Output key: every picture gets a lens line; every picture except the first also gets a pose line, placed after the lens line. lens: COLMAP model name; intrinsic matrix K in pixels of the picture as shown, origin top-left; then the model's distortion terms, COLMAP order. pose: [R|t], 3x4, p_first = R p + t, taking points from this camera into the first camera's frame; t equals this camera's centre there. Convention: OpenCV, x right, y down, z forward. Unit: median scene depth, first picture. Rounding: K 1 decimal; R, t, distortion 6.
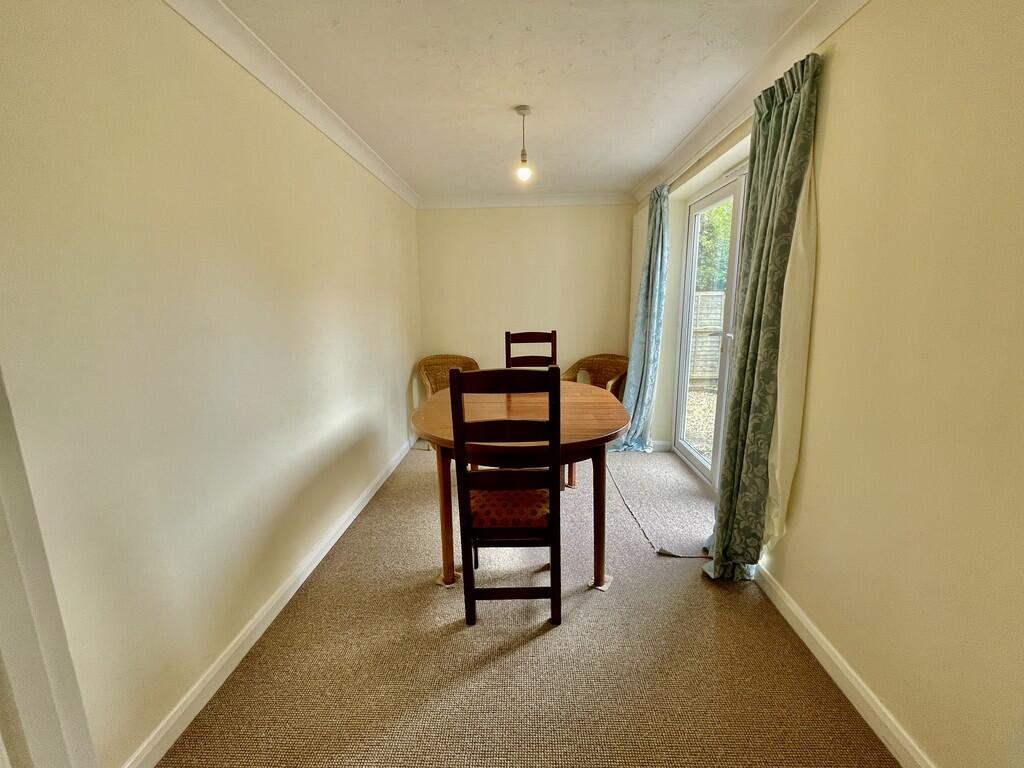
lens RADIAL K [[413.8, 0, 514.9], [0, 413.8, 384.9], [0, 0, 1]] dist [0.000611, -0.000080]
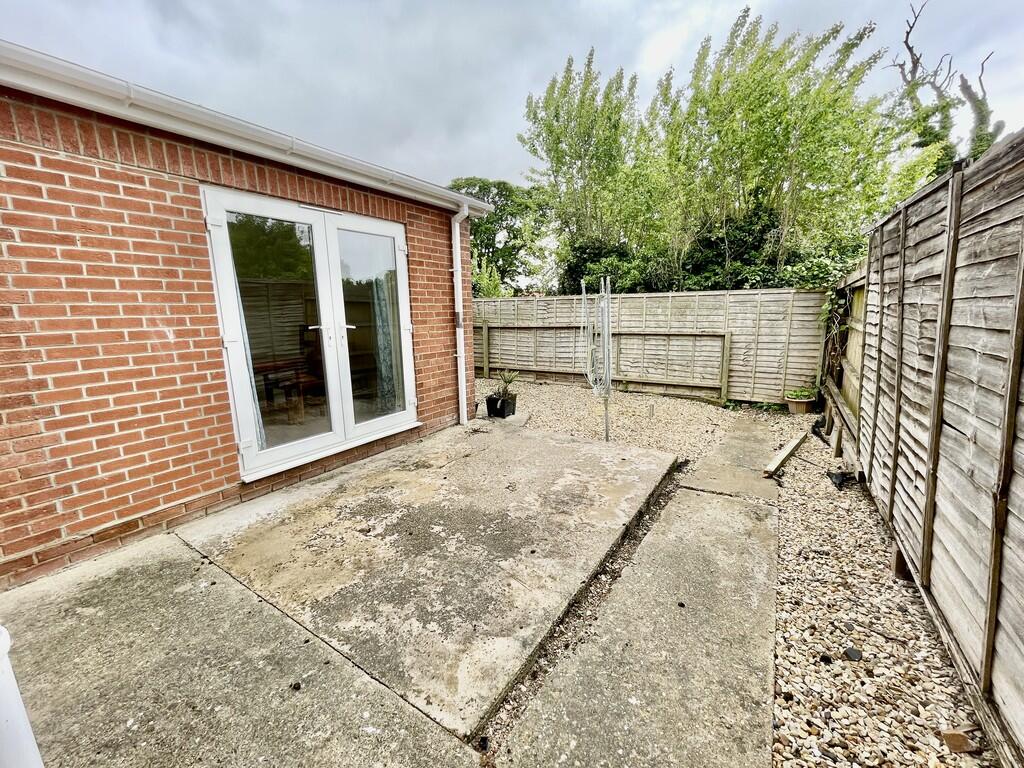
lens RADIAL K [[413.8, 0, 510.8], [0, 413.8, 383.9], [0, 0, 1]] dist [0.000611, -0.000080]
pose [[0.851350, 0.084359, -0.517772, 0.572962], [-0.088018, 0.995964, 0.017545, -0.000952], [0.517162, 0.030637, 0.855339, 0.013755]]
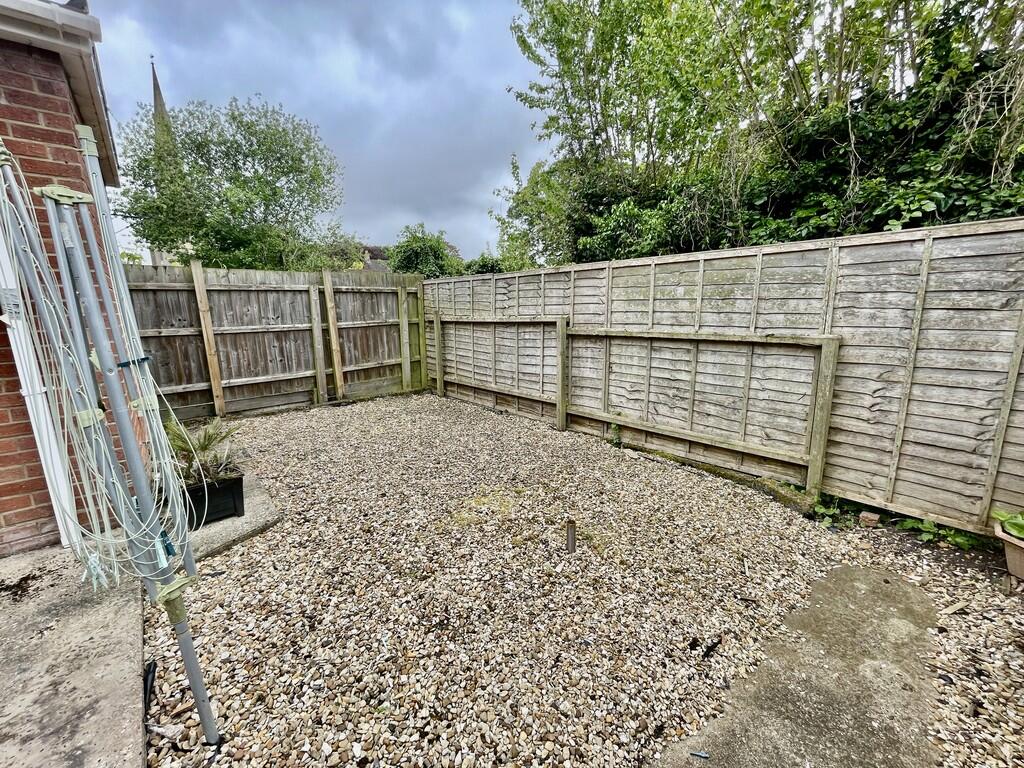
lens RADIAL K [[413.8, 0, 513.2], [0, 413.8, 385.8], [0, 0, 1]] dist [0.000611, -0.000080]
pose [[0.682839, 0.132980, -0.718364, 0.577526], [-0.123367, 0.990162, 0.066027, -0.082572], [0.720077, 0.043537, 0.692527, 0.538221]]
